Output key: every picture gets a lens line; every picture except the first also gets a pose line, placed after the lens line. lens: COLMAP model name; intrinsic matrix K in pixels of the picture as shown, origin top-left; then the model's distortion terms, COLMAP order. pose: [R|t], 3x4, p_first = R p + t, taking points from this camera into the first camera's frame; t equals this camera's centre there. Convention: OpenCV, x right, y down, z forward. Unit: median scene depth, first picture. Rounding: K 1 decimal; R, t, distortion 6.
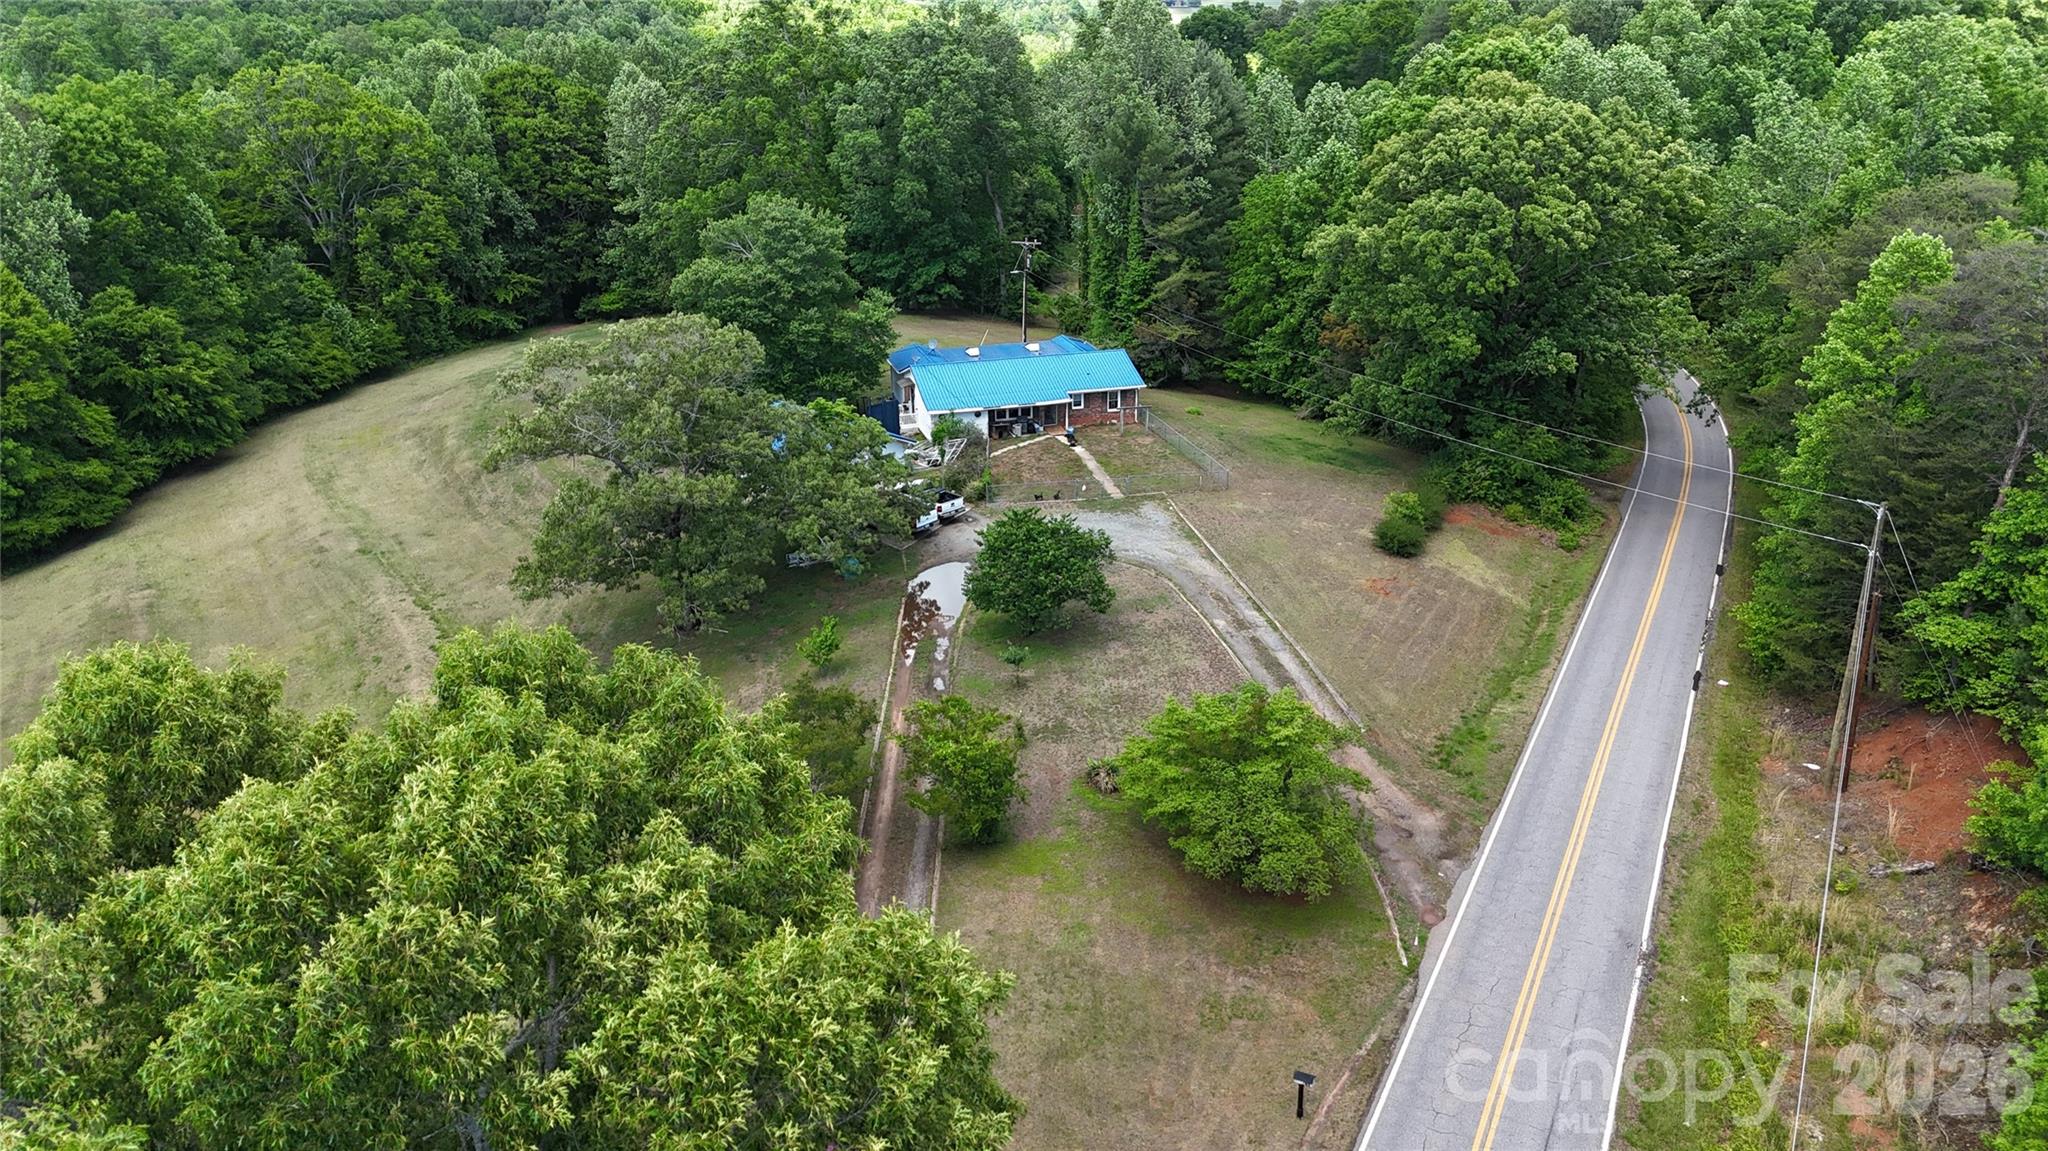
lens RADIAL K [[1493.6, 0, 1024.0], [0, 1493.6, 575.5], [0, 0, 1]] dist [0.080642, -0.085572]
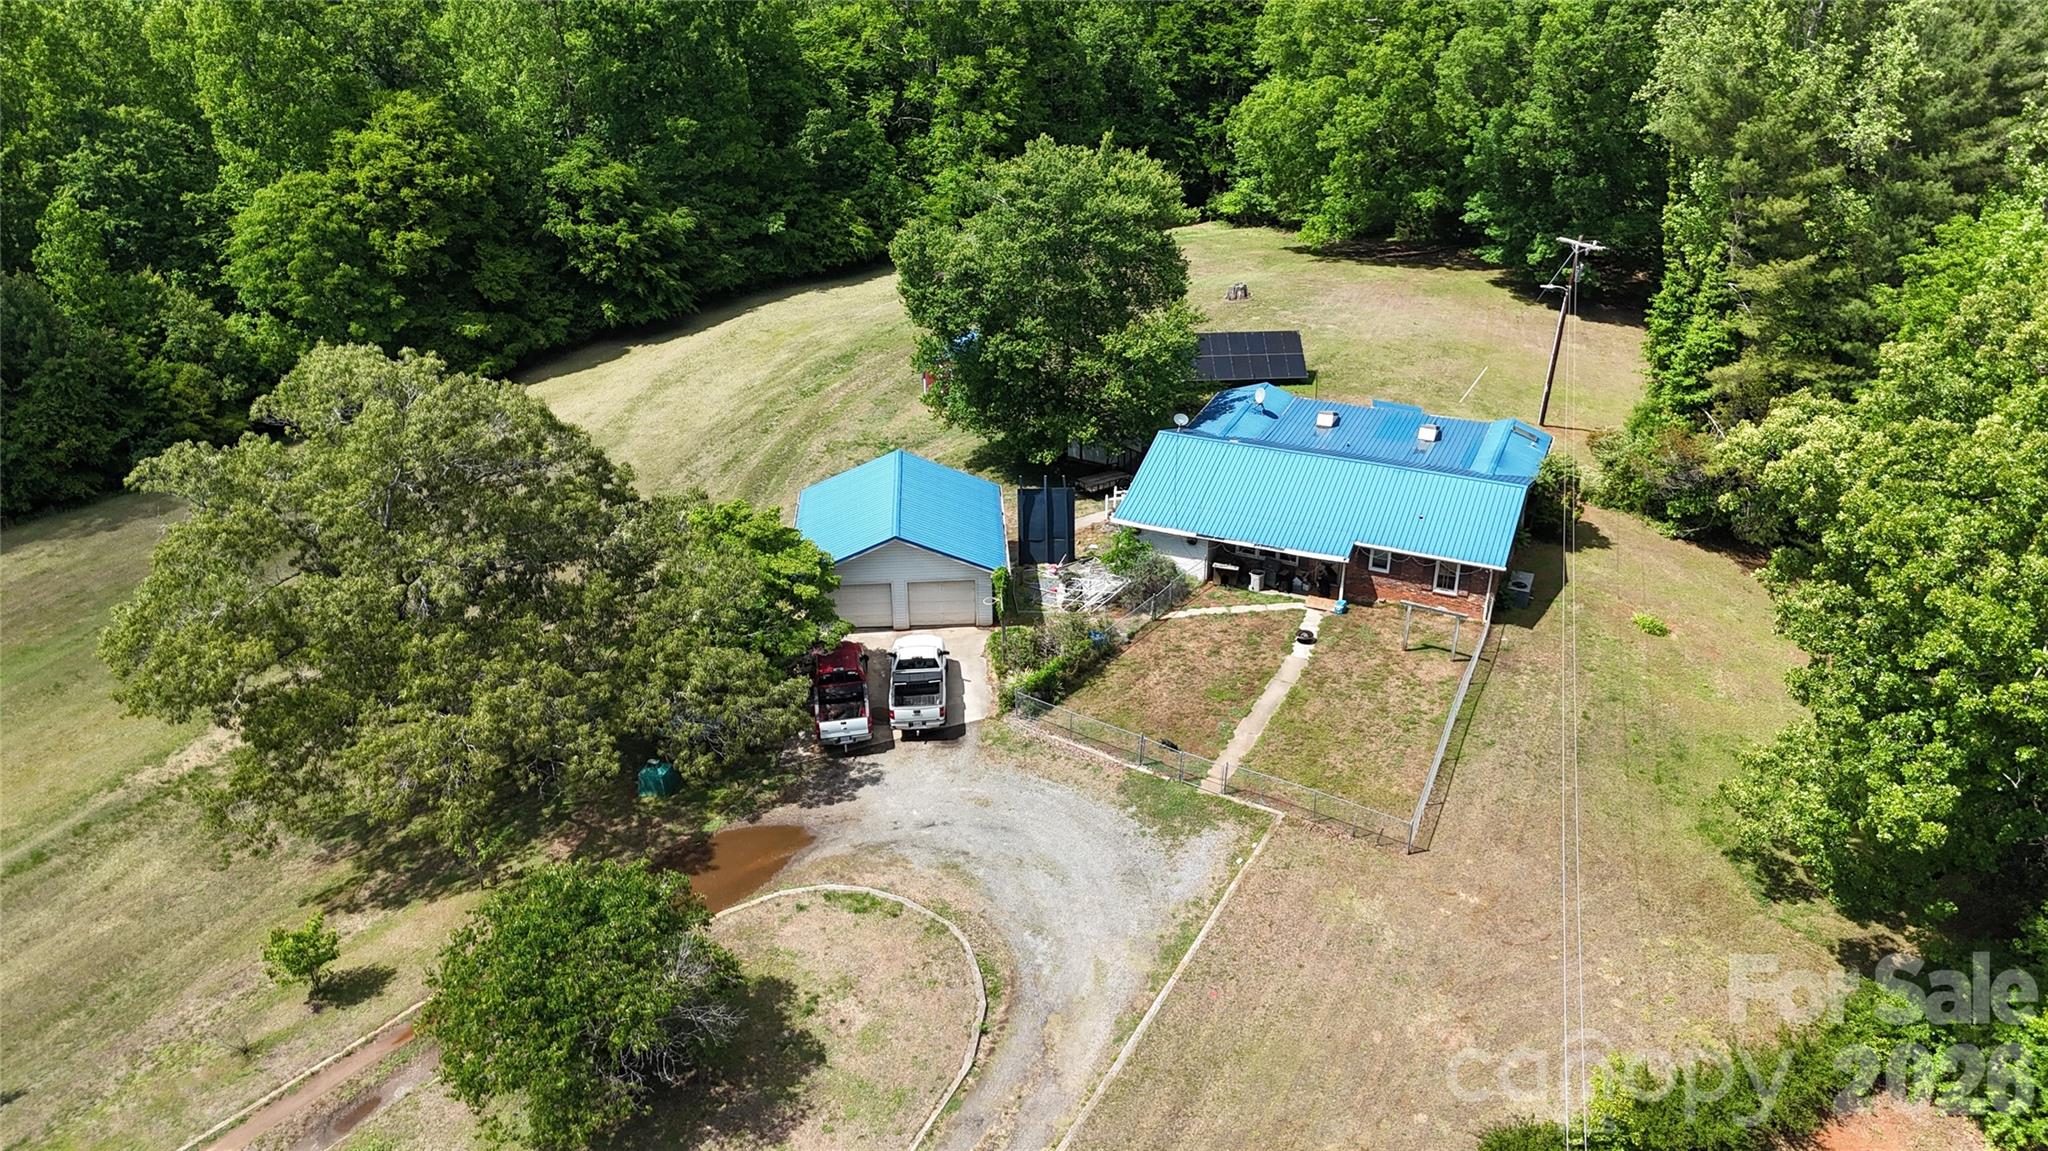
lens RADIAL K [[1501.6, 0, 1024.0], [0, 1501.6, 575.5], [0, 0, 1]] dist [0.062122, -0.051520]
pose [[0.769347, 0.298493, -0.564807, 0.242405], [-0.233800, 0.954349, 0.185893, -0.173398], [0.594510, -0.010964, 0.804013, 0.413486]]
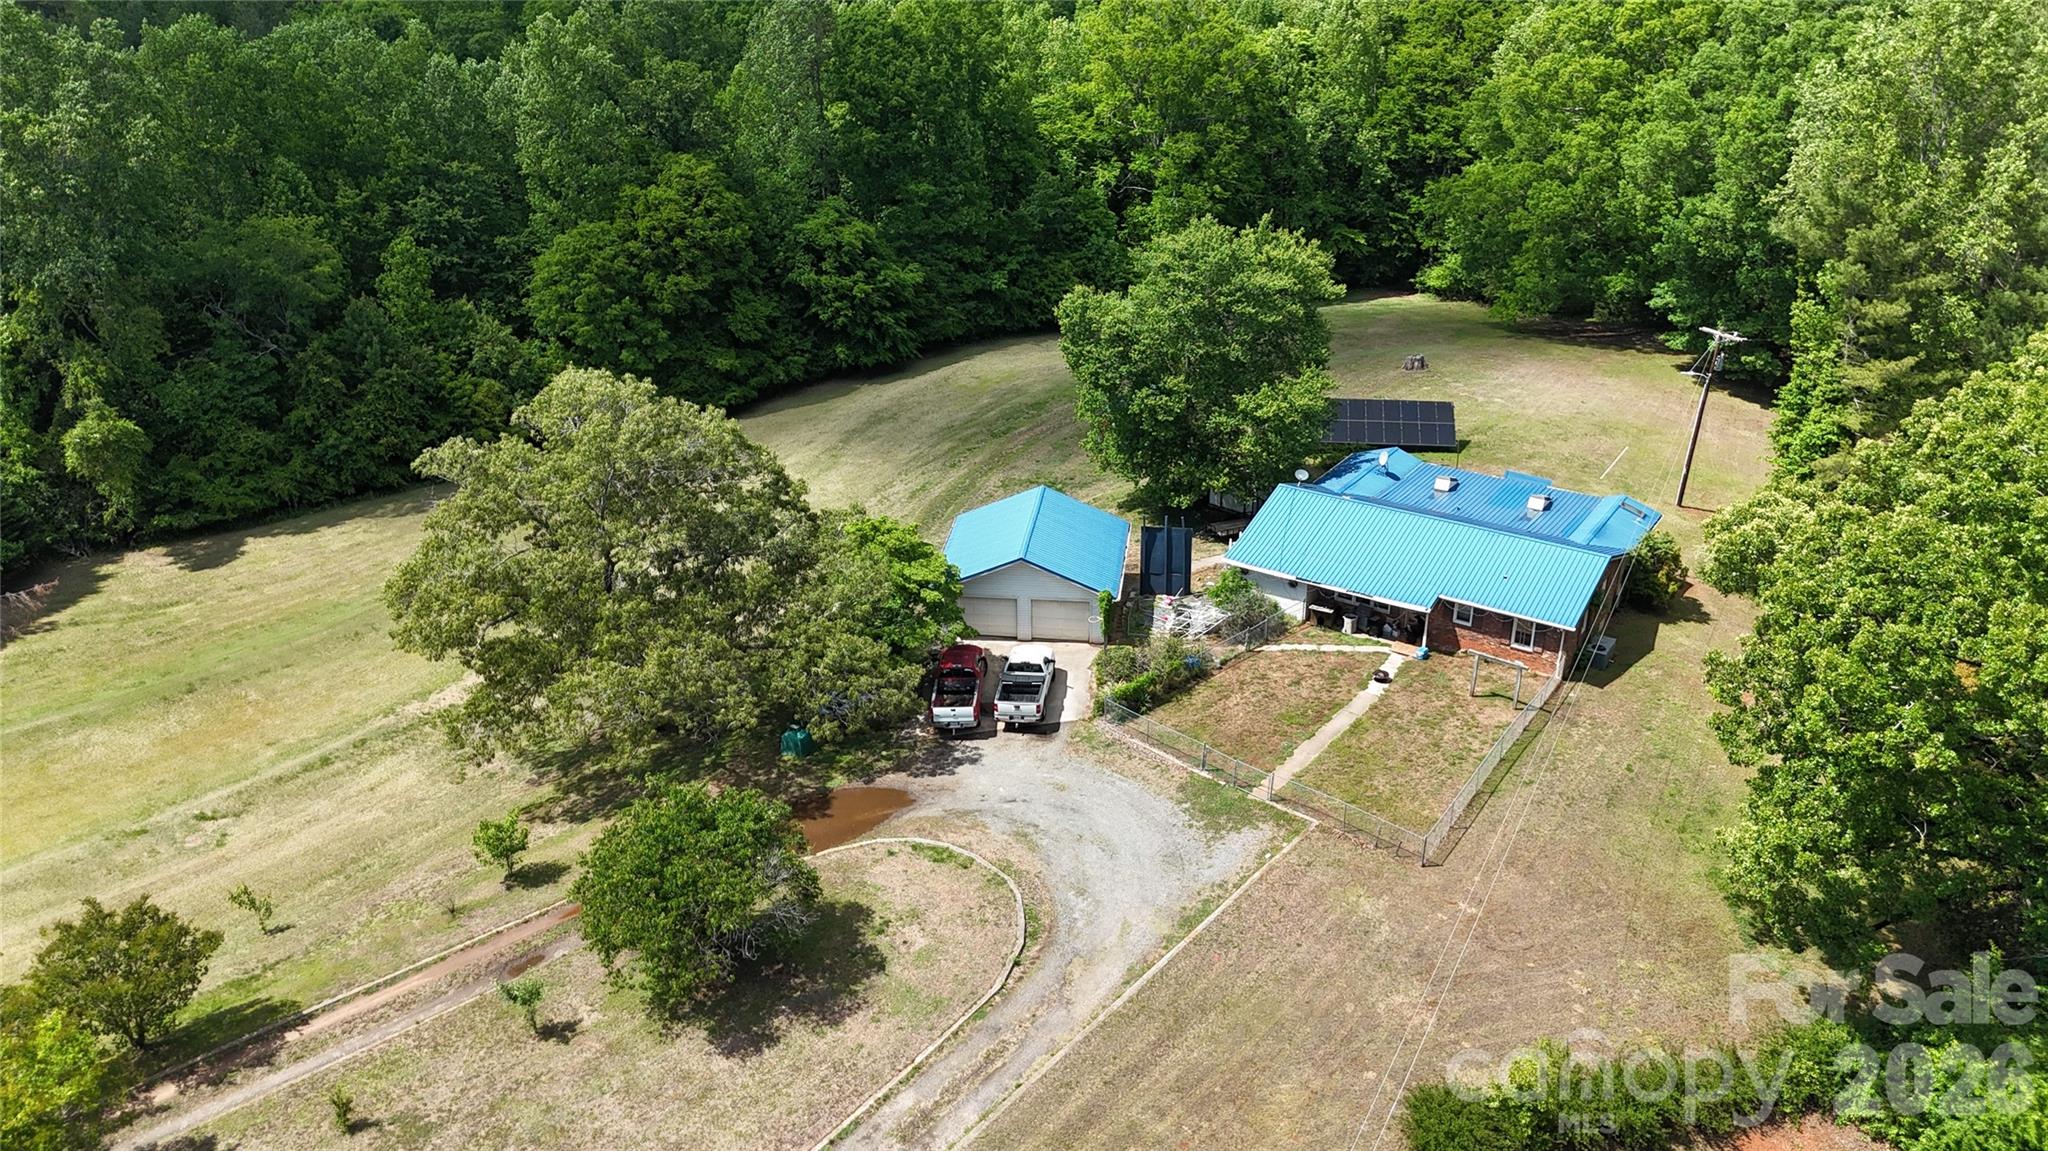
lens RADIAL K [[1501.6, 0, 1024.0], [0, 1501.6, 575.5], [0, 0, 1]] dist [0.062122, -0.051520]
pose [[0.640388, 0.331911, -0.692631, 0.327657], [-0.276747, 0.940943, 0.195031, -0.189641], [0.716460, 0.066788, 0.694424, 0.390481]]
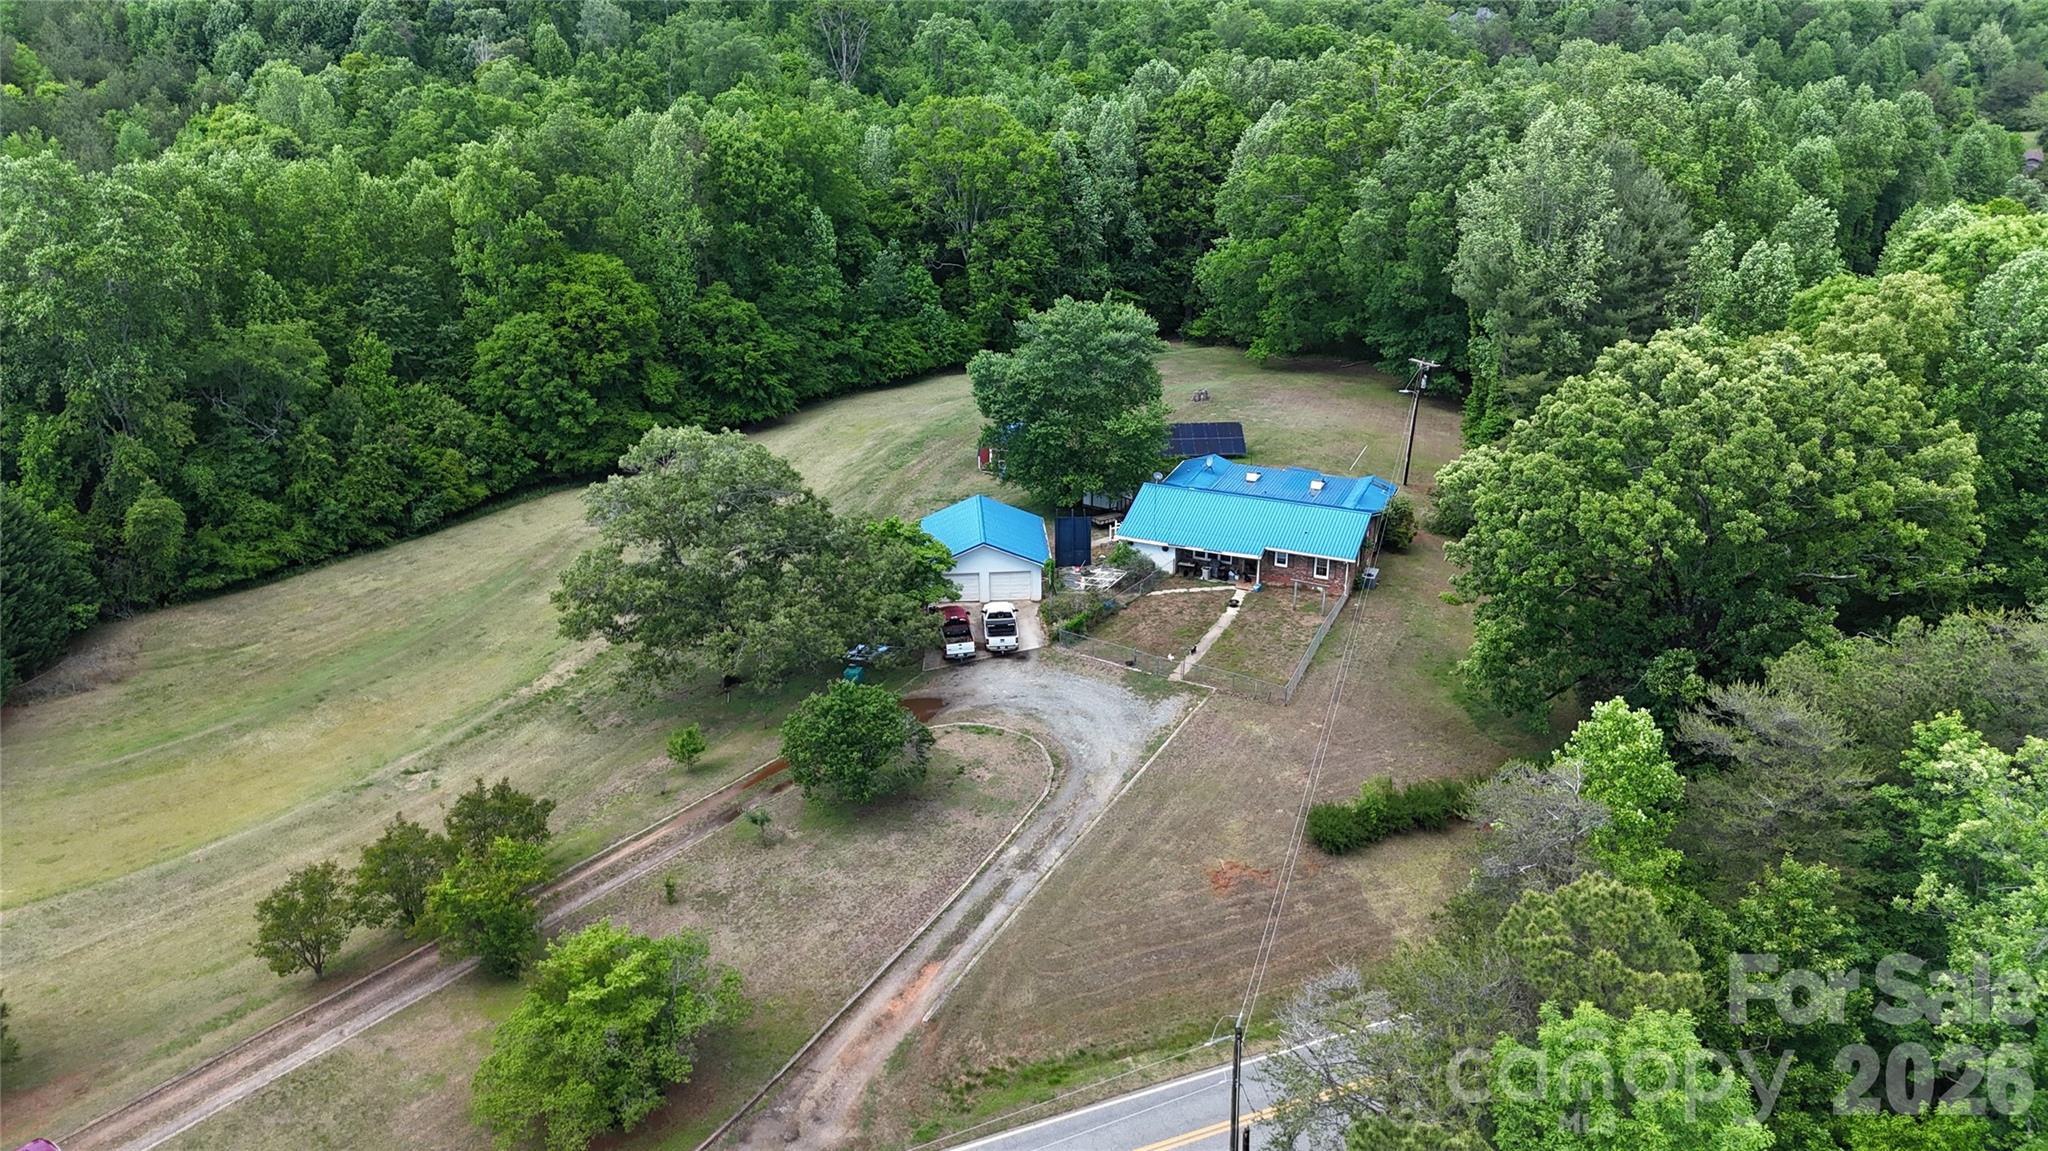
lens RADIAL K [[1493.6, 0, 1024.0], [0, 1493.6, 575.5], [0, 0, 1]] dist [0.080642, -0.085572]
pose [[0.774215, 0.257052, -0.578373, 0.422368], [-0.231059, 0.965533, 0.119824, -0.167985], [0.589240, 0.040869, 0.806924, 0.136889]]
